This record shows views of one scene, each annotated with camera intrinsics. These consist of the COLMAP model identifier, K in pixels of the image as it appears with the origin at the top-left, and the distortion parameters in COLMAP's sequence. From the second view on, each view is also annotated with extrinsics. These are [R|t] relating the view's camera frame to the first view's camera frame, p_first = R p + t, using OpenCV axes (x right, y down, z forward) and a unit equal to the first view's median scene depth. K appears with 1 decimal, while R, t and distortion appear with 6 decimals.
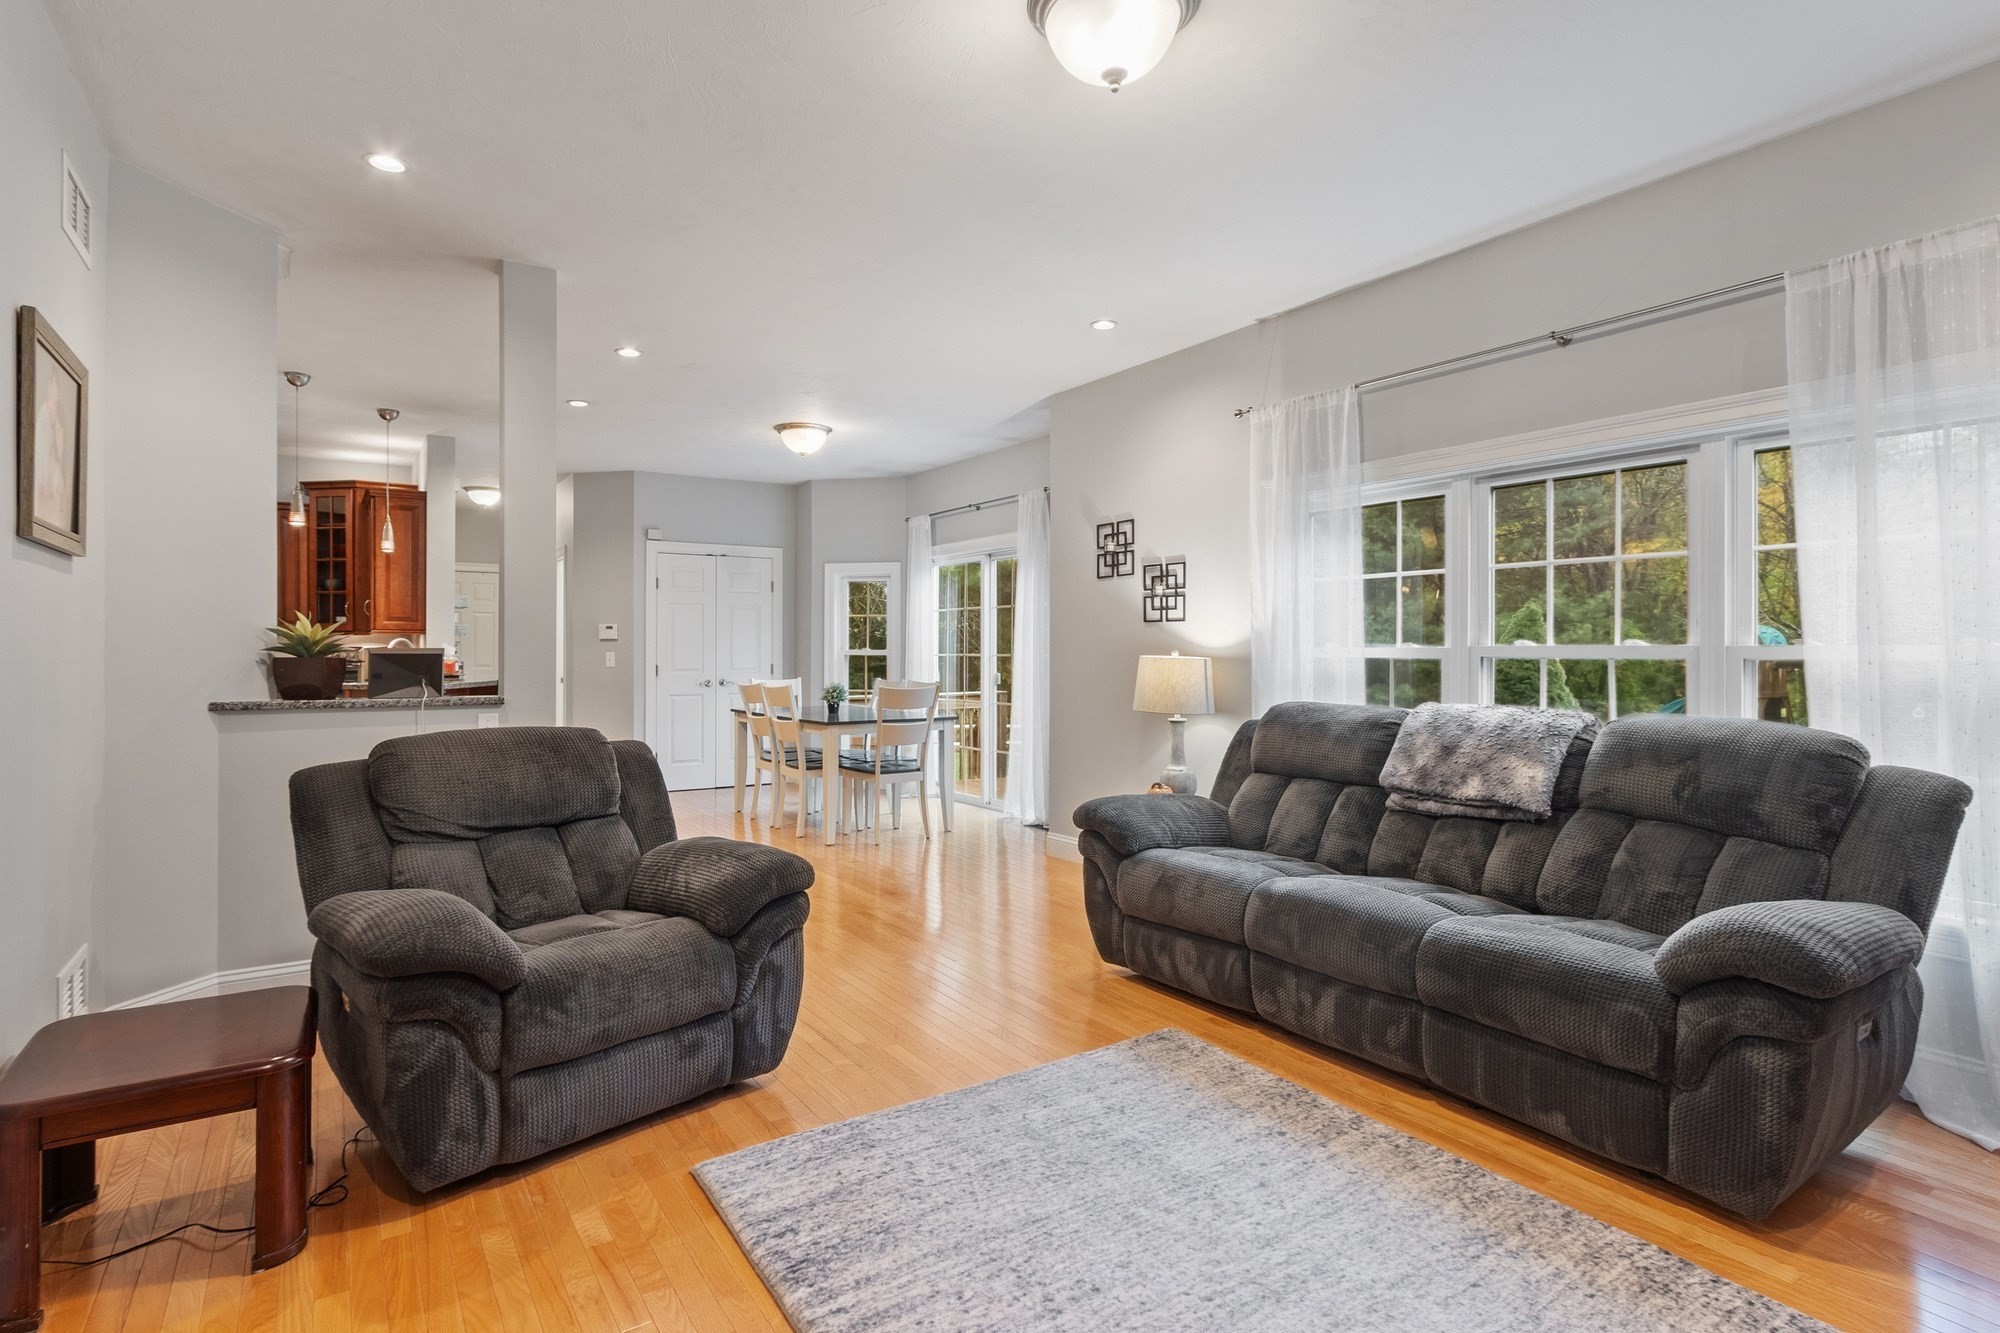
lens RADIAL K [[1003.0, 0, 991.4], [0, 1003.0, 646.6], [0, 0, 1]] dist [-0.000775, -0.000585]
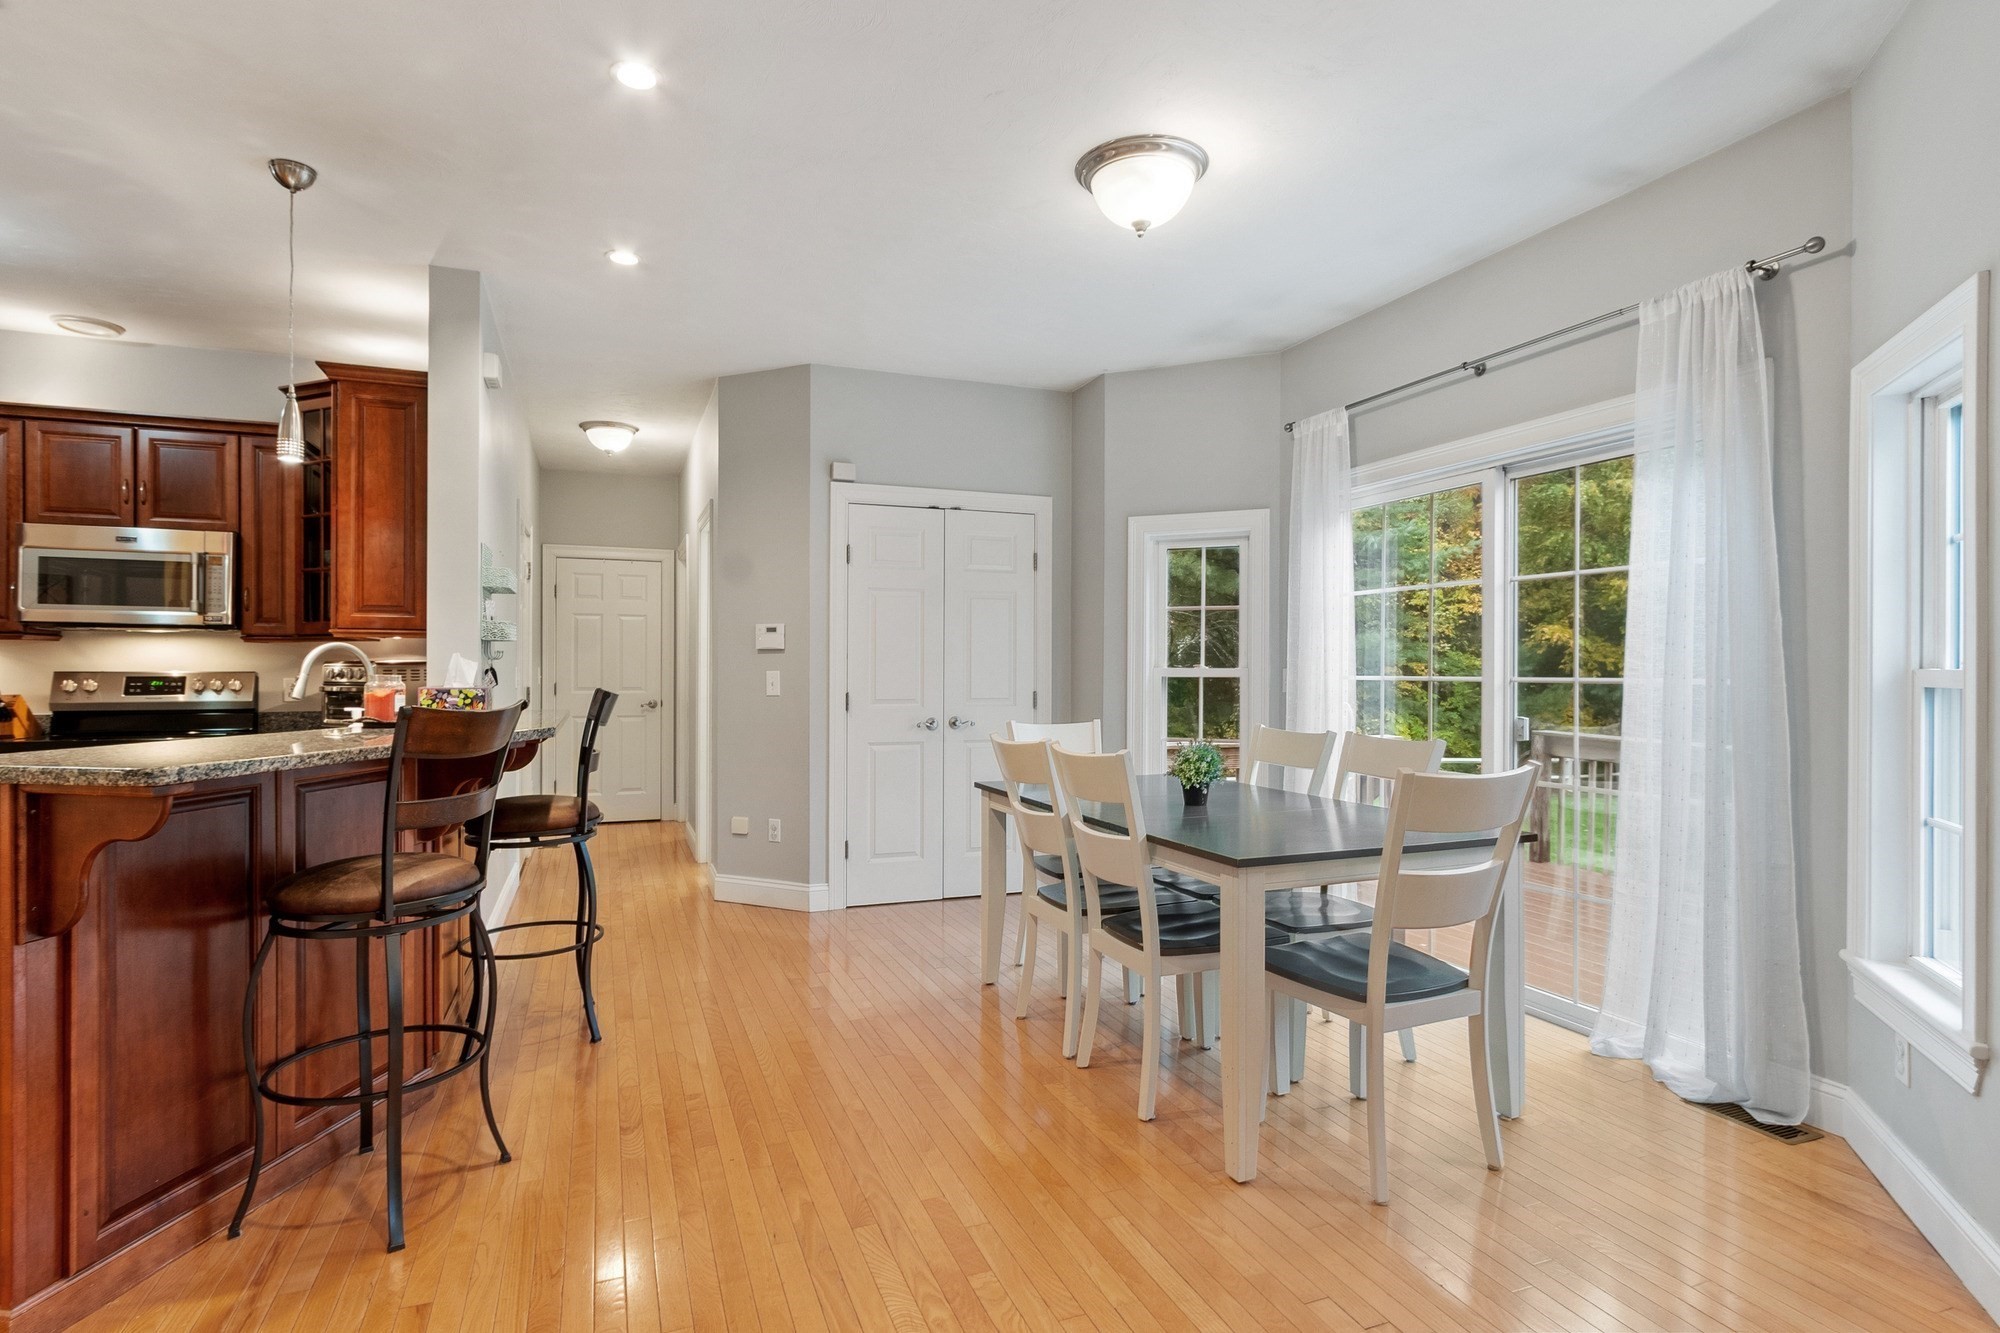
lens RADIAL K [[1003.0, 0, 990.7], [0, 1003.0, 665.3], [0, 0, 1]] dist [-0.000775, -0.000585]
pose [[0.977776, 0.001736, -0.209647, -0.157009], [-0.001584, 0.999998, 0.000892, 0.001709], [0.209649, -0.000540, 0.977777, 0.542098]]
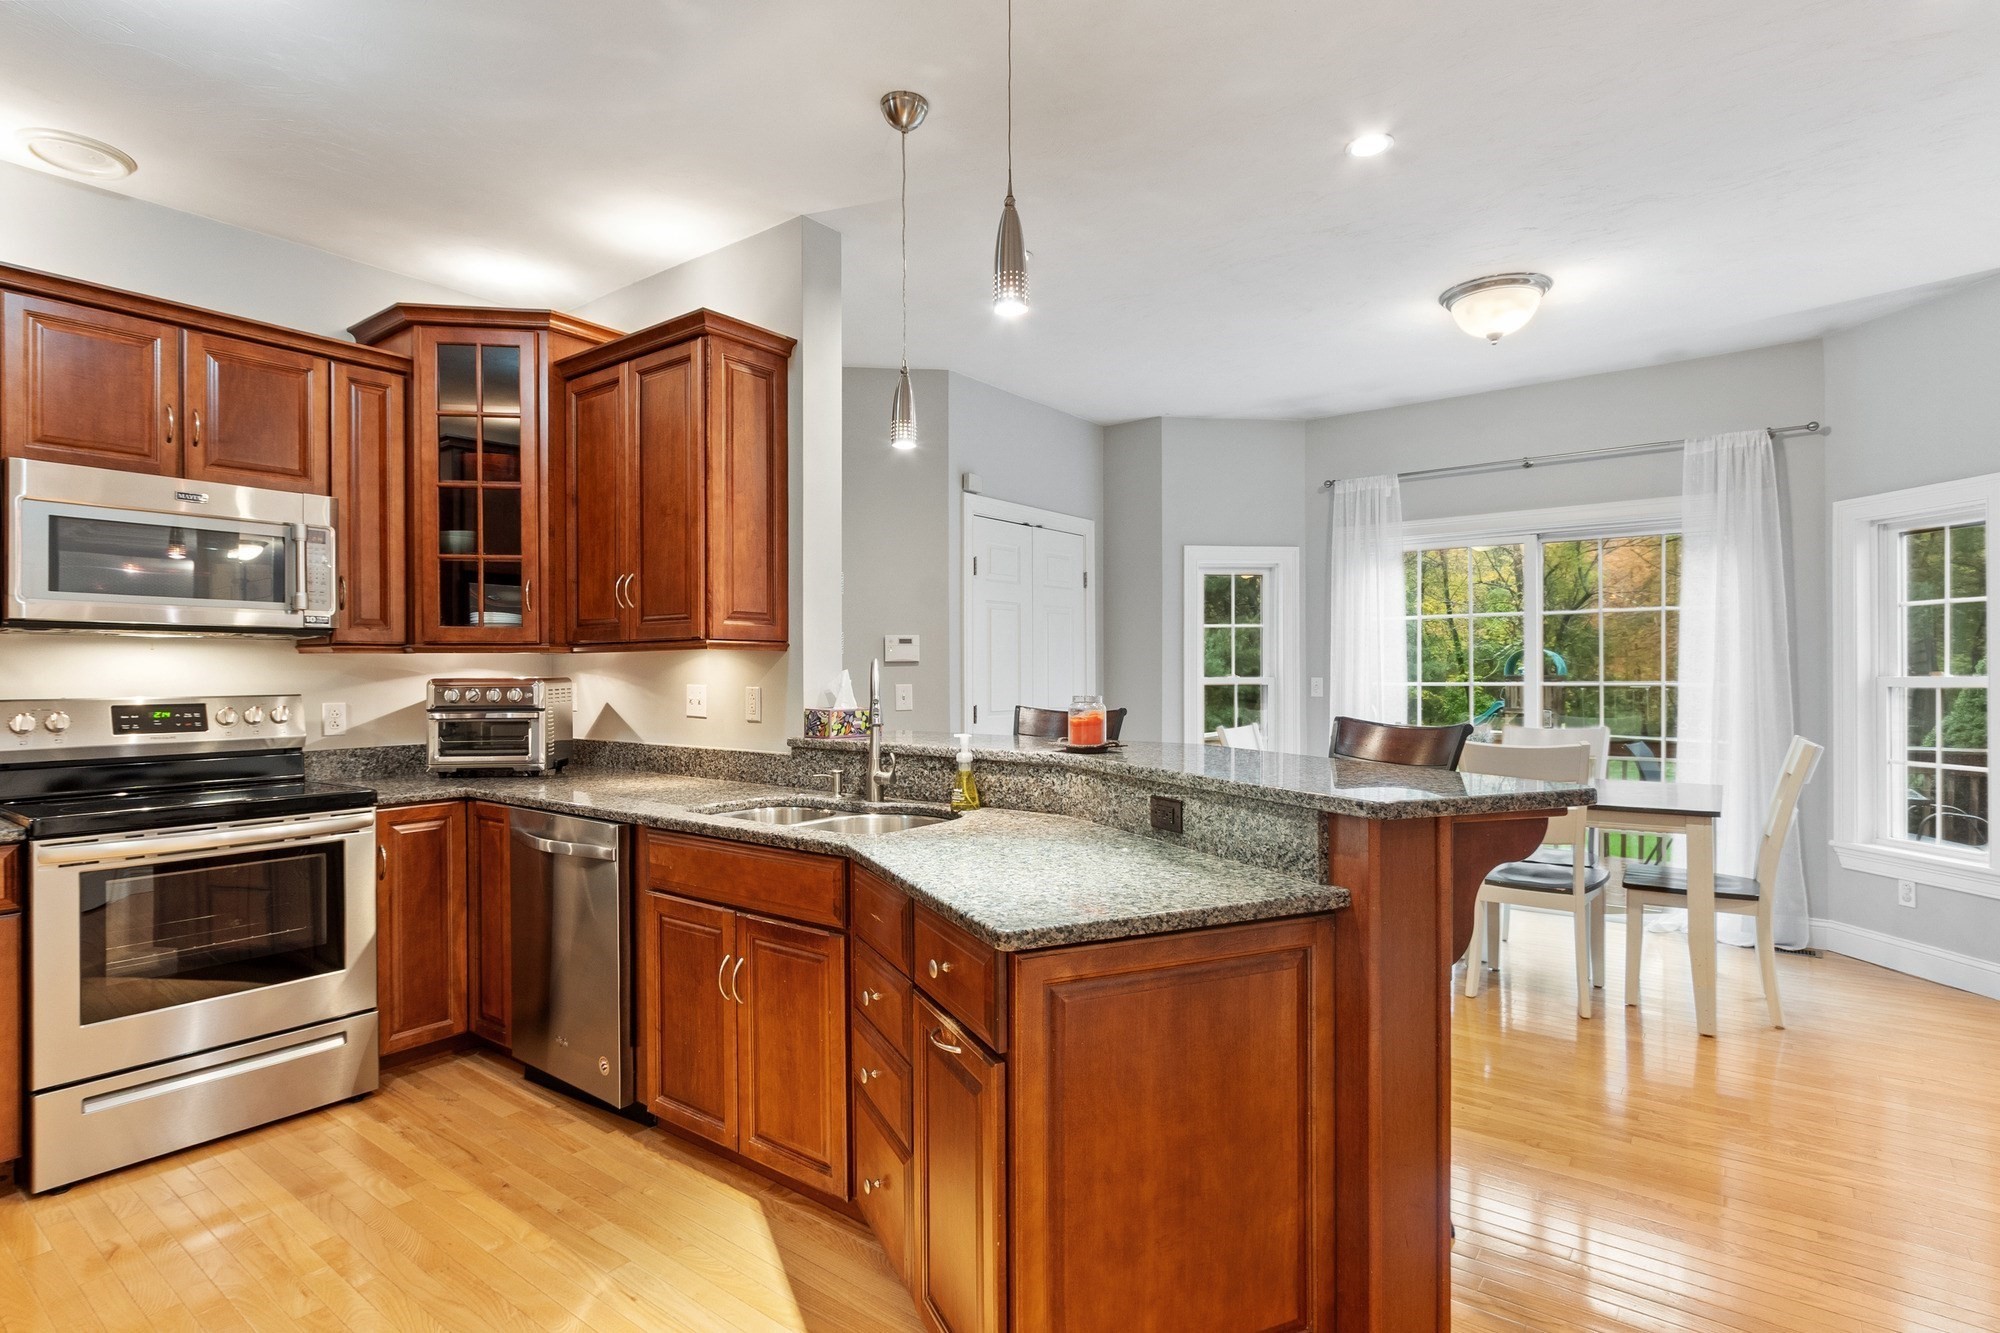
lens RADIAL K [[1003.0, 0, 988.1], [0, 1003.0, 667.0], [0, 0, 1]] dist [-0.000775, -0.000585]
pose [[0.946033, -0.002719, 0.324059, -0.637646], [0.003594, 0.999991, -0.002104, -0.003585], [-0.324051, 0.003155, 0.946034, 0.542956]]
